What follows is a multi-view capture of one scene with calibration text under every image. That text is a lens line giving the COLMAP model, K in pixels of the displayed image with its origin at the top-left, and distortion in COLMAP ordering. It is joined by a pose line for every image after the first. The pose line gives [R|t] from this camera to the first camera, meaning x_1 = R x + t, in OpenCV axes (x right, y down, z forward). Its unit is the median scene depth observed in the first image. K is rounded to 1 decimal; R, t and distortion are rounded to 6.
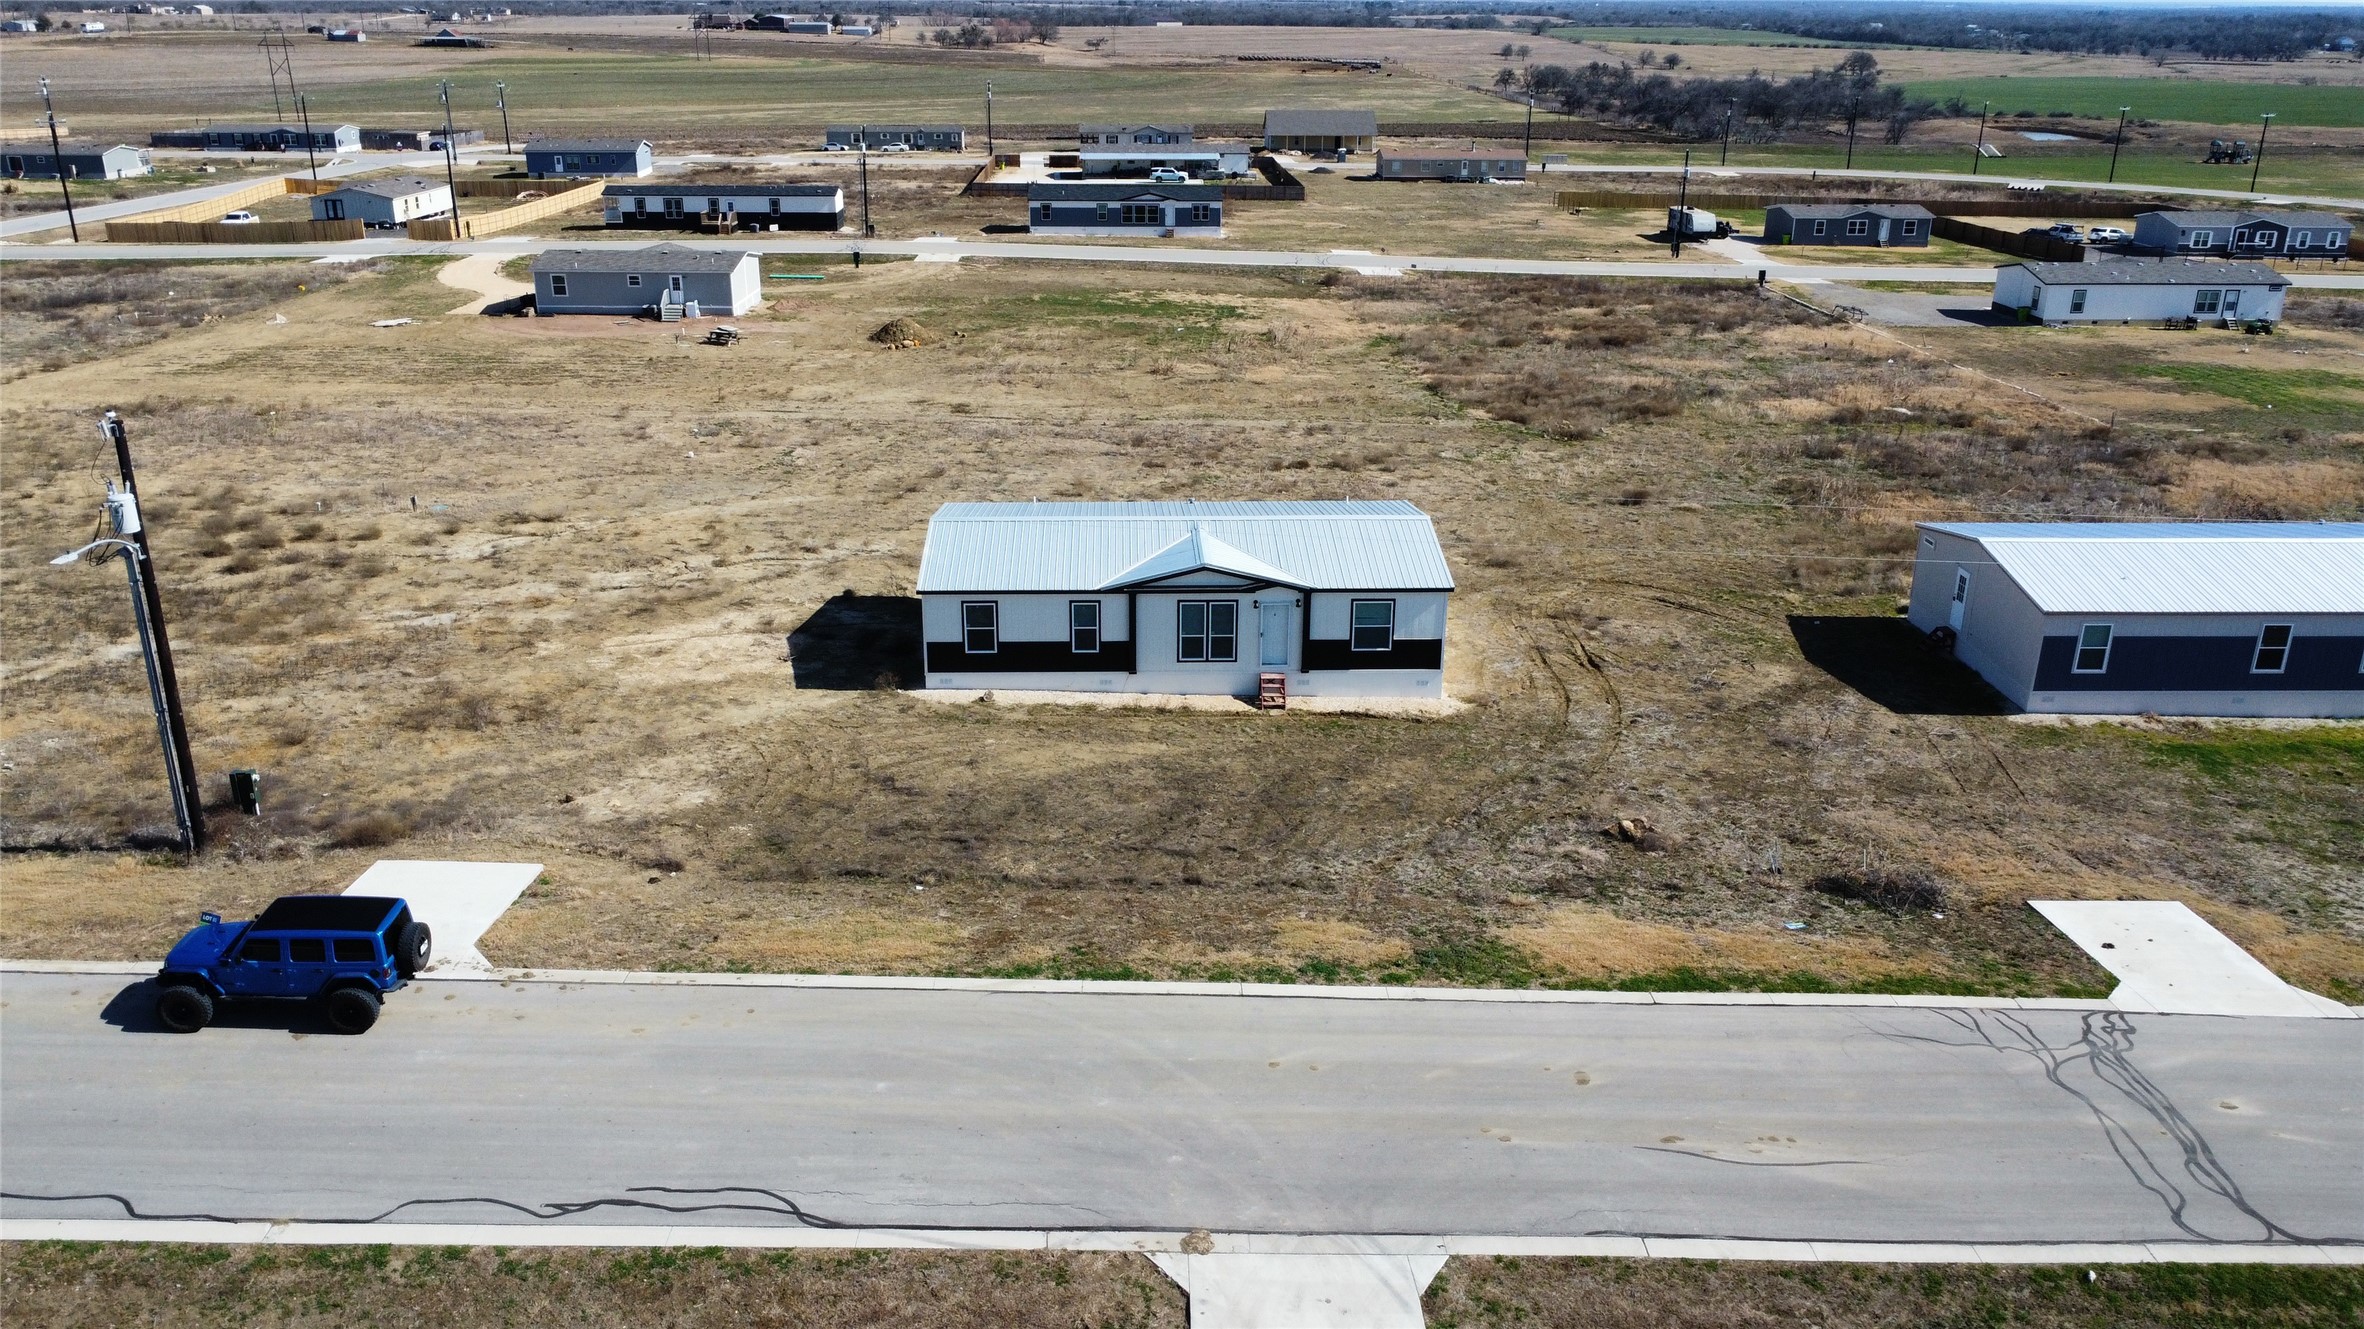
lens RADIAL K [[1696.5, 0, 1182.0], [0, 1696.5, 664.5], [0, 0, 1]] dist [0.001905, 0.000609]
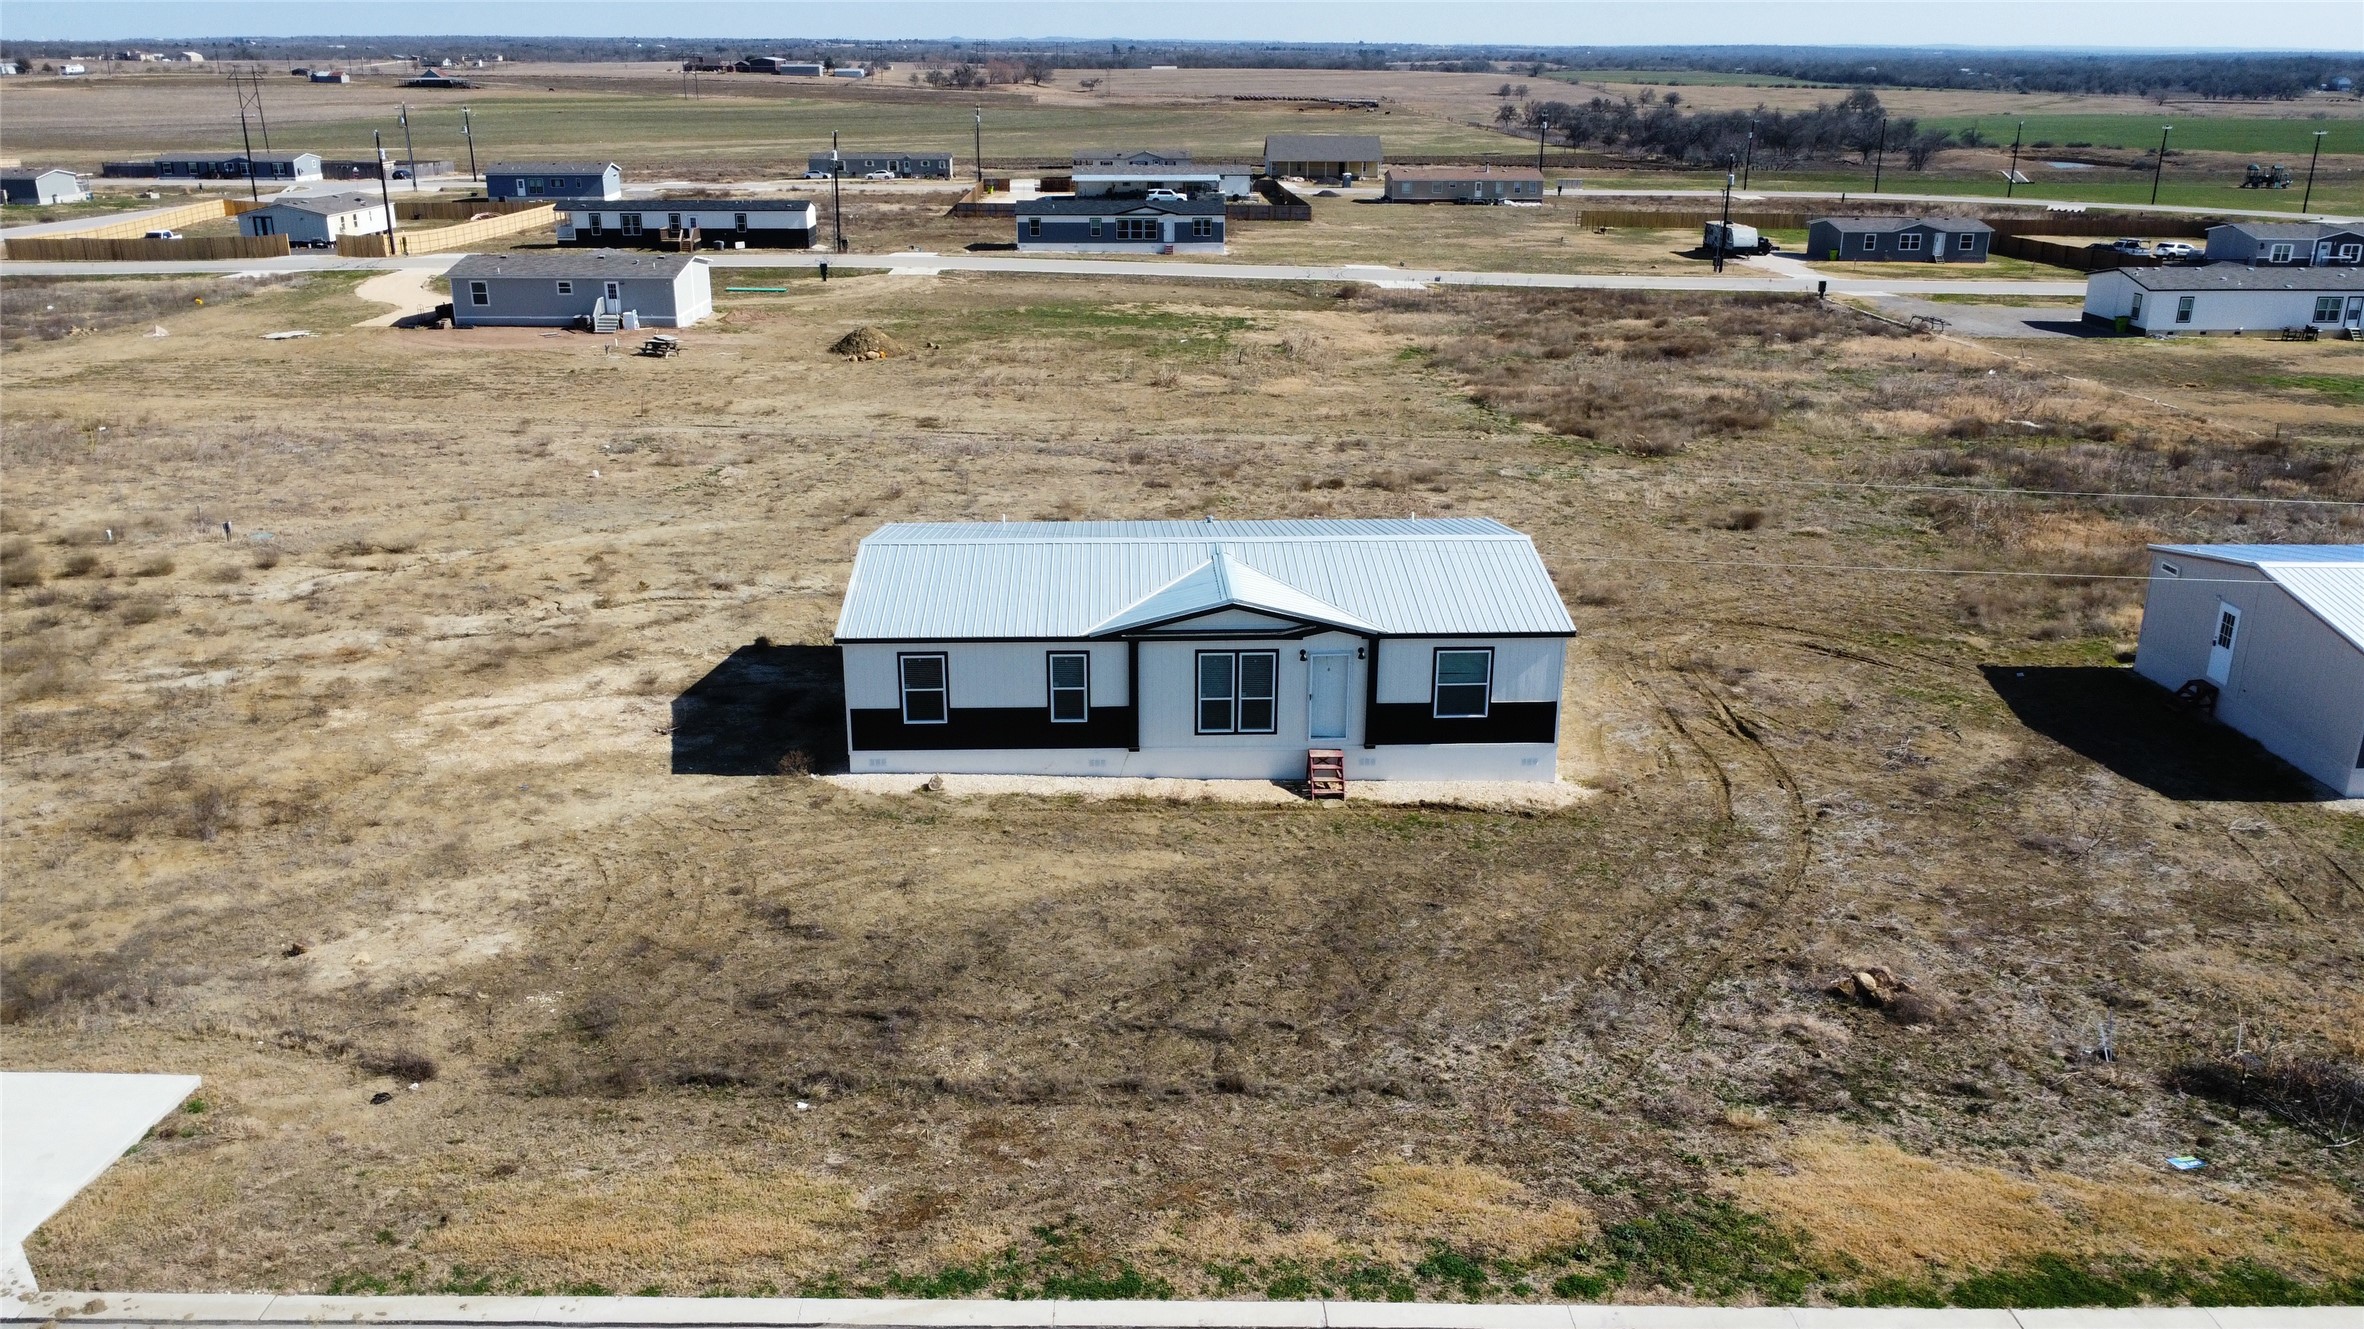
lens RADIAL K [[1696.5, 0, 1182.0], [0, 1696.5, 664.5], [0, 0, 1]] dist [0.001905, 0.000609]
pose [[0.999989, -0.004062, 0.002194, -0.006203], [0.004119, 0.999636, -0.026666, -0.007644], [-0.002084, 0.026675, 0.999642, 0.169558]]
